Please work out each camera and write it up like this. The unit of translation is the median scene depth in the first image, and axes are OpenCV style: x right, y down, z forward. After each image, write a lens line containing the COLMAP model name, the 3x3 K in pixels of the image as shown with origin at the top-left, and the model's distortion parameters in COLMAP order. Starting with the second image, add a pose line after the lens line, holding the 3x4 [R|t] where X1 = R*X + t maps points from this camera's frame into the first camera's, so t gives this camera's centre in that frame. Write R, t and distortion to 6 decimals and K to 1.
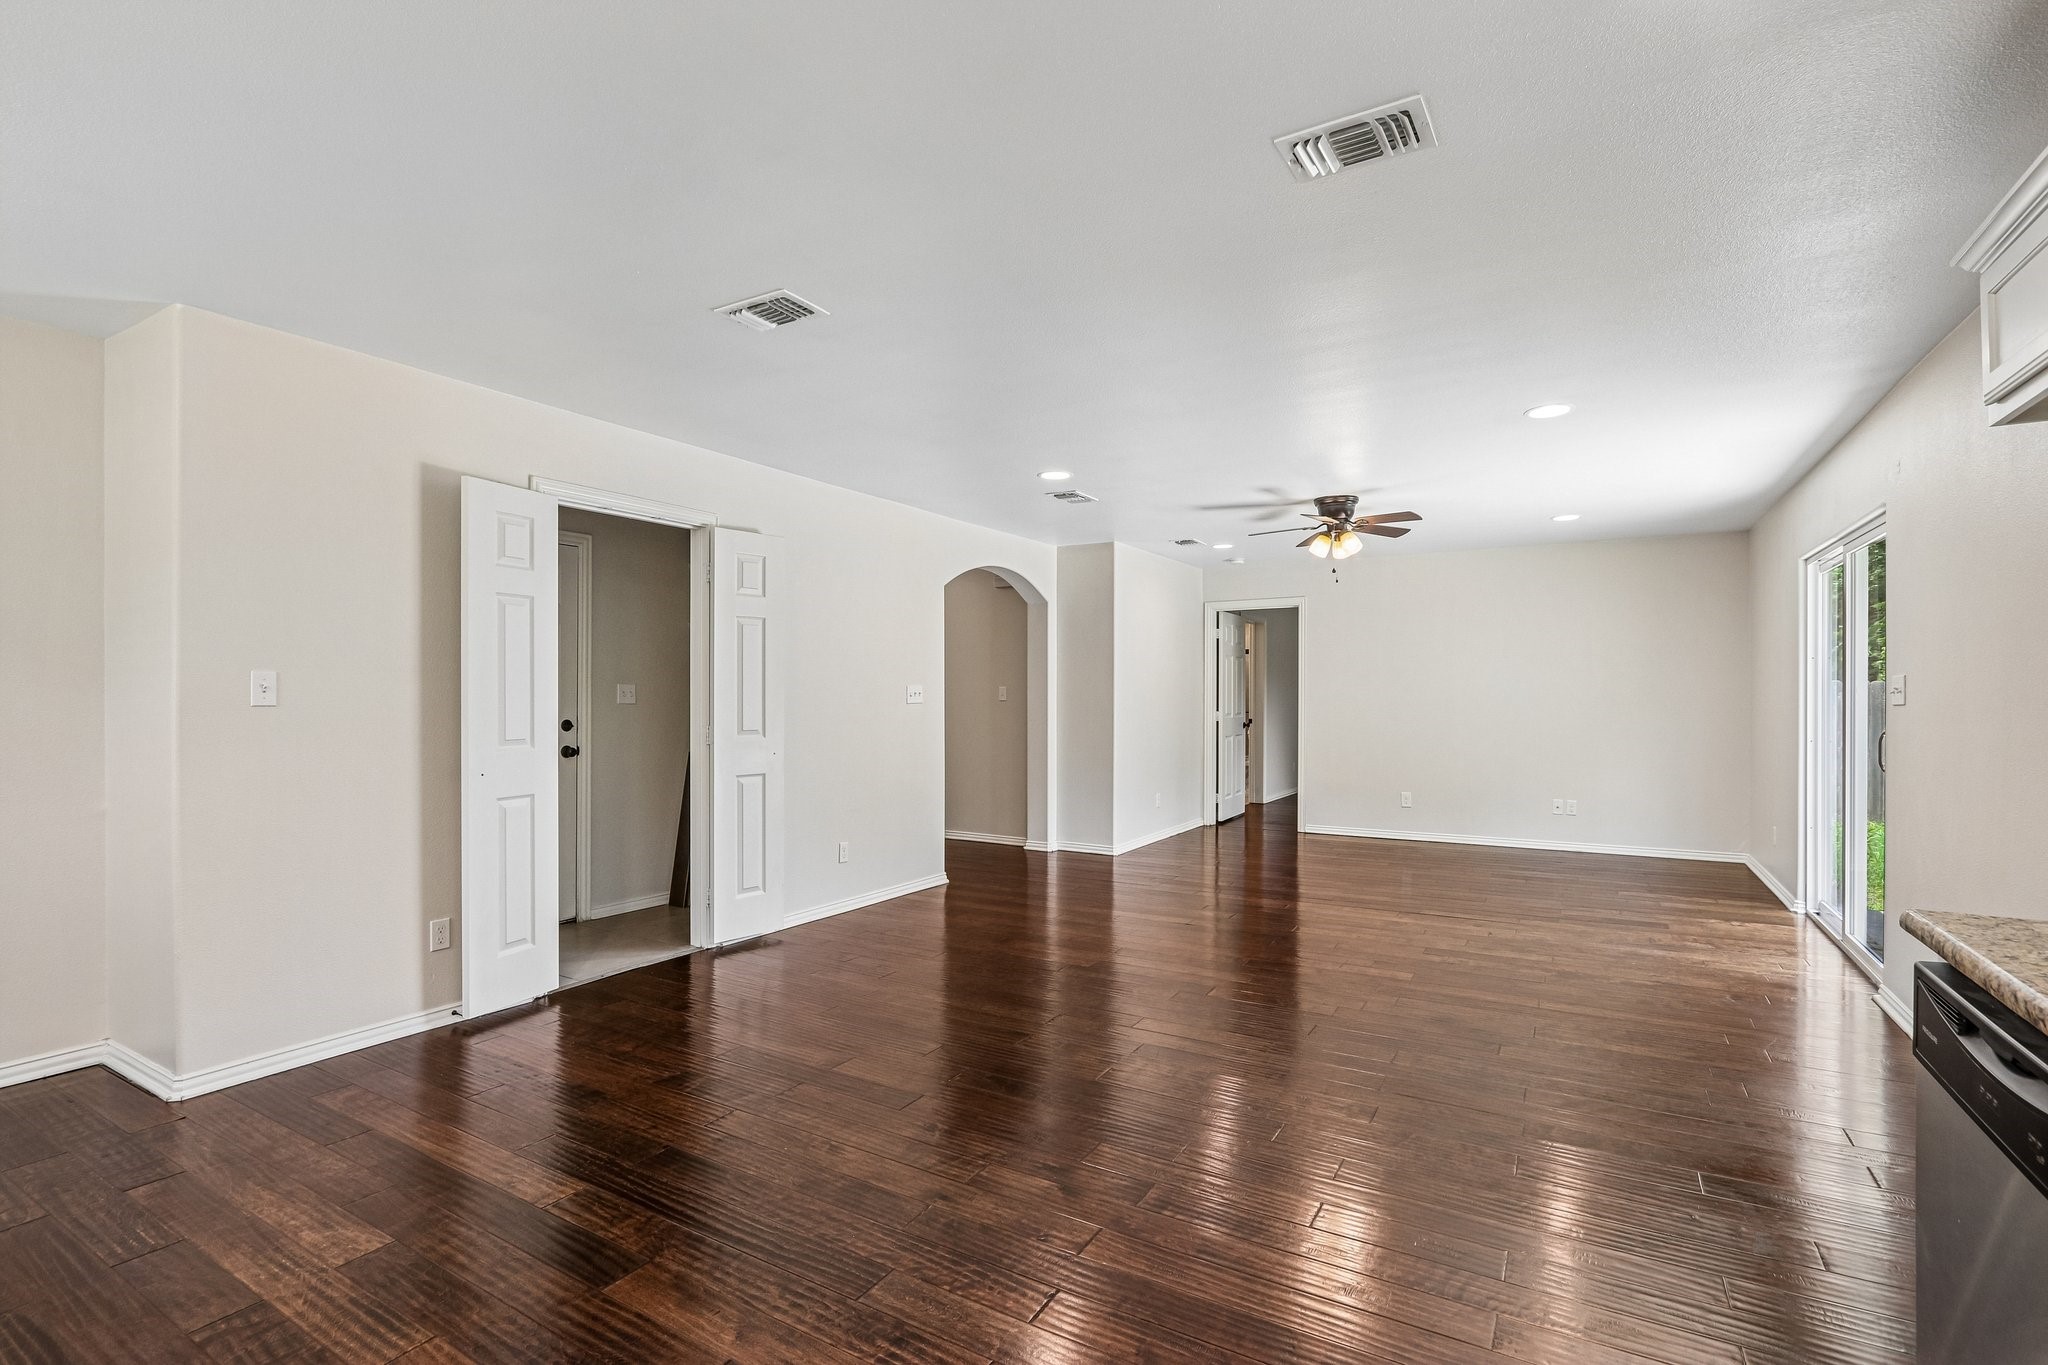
lens RADIAL K [[944.6, 0, 1033.8], [0, 944.6, 688.4], [0, 0, 1]] dist [-0.015970, 0.003036]
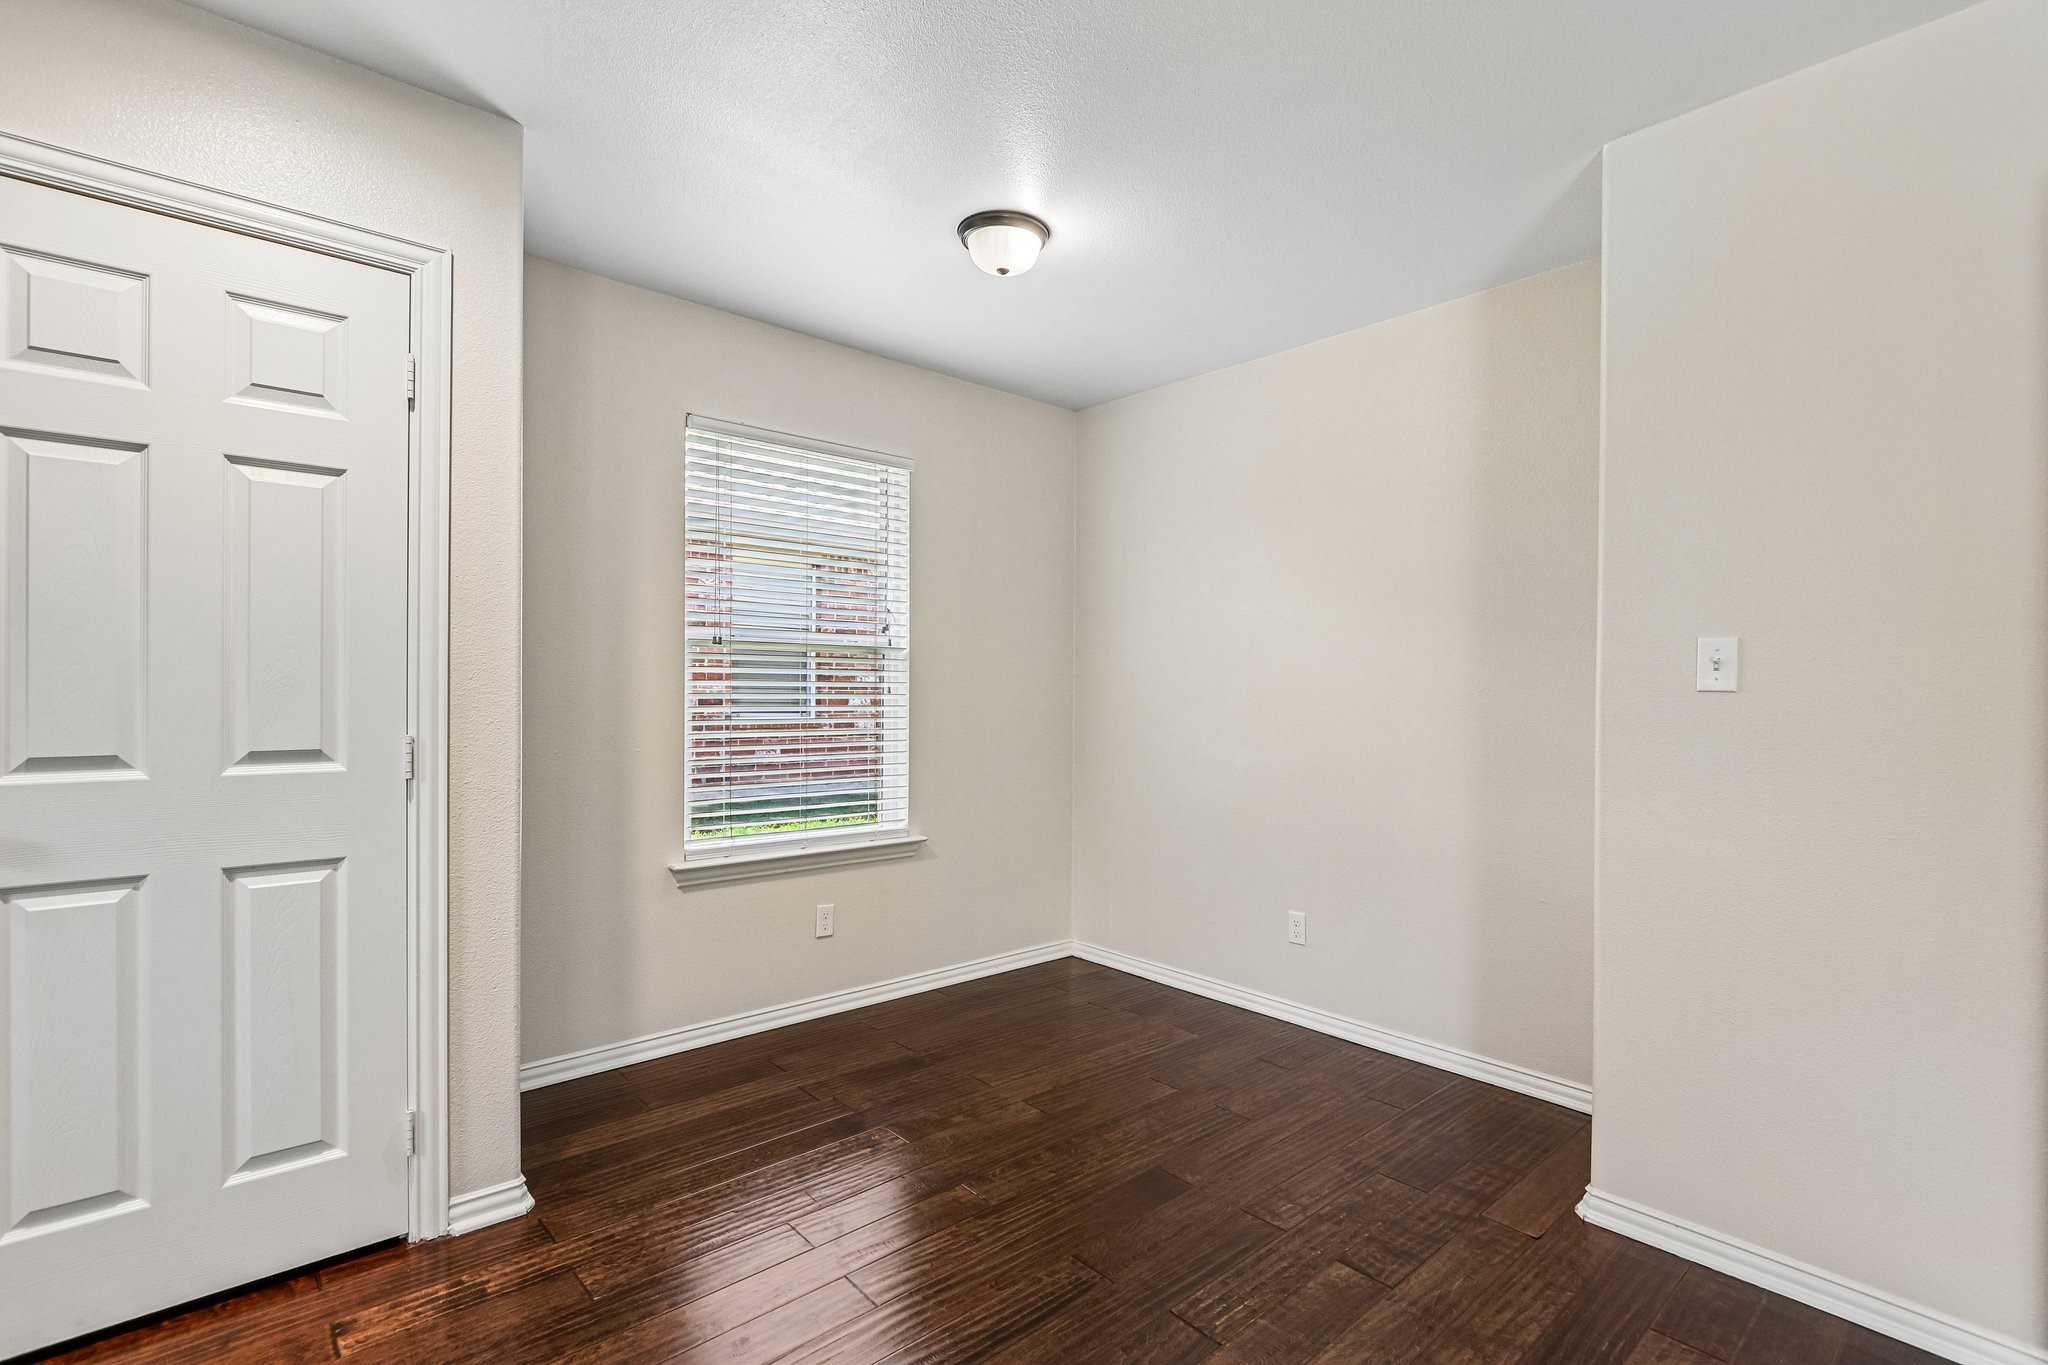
lens RADIAL K [[944.6, 0, 1025.2], [0, 944.6, 685.5], [0, 0, 1]] dist [-0.015970, 0.003036]
pose [[-0.306820, -0.003635, -0.951761, -0.049110], [-0.006535, 0.999977, -0.001712, 0.014804], [0.951745, 0.005694, -0.306836, 0.574064]]
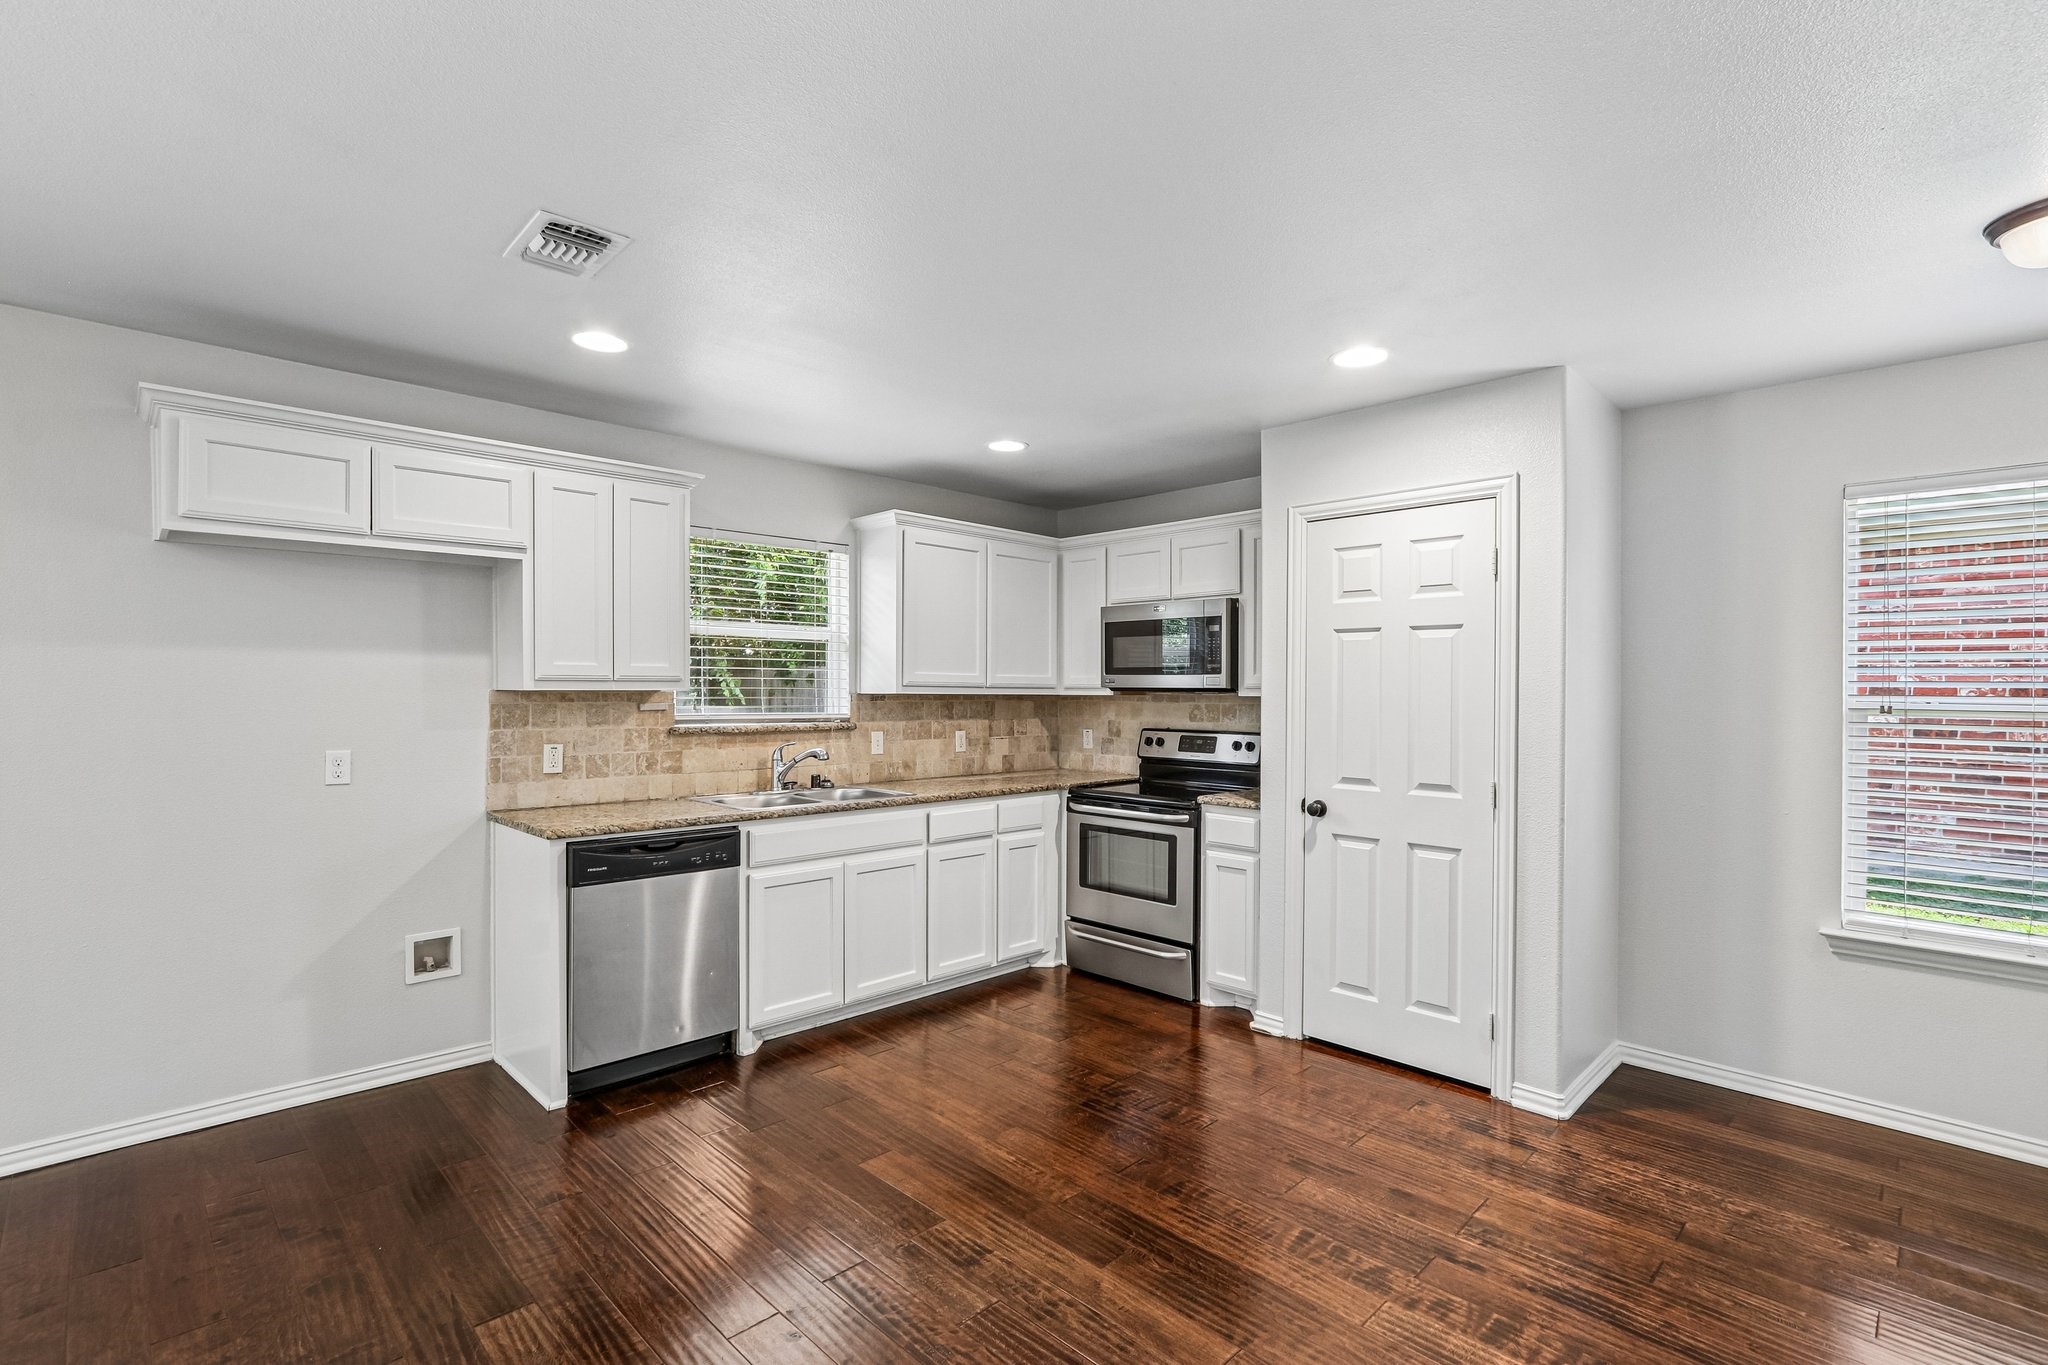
lens RADIAL K [[944.6, 0, 1035.3], [0, 944.6, 689.6], [0, 0, 1]] dist [-0.015970, 0.003036]
pose [[-0.968131, -0.009259, 0.250274, -0.239917], [-0.010093, 0.999947, -0.002049, -0.030613], [-0.250242, -0.004510, -0.968173, 0.989711]]
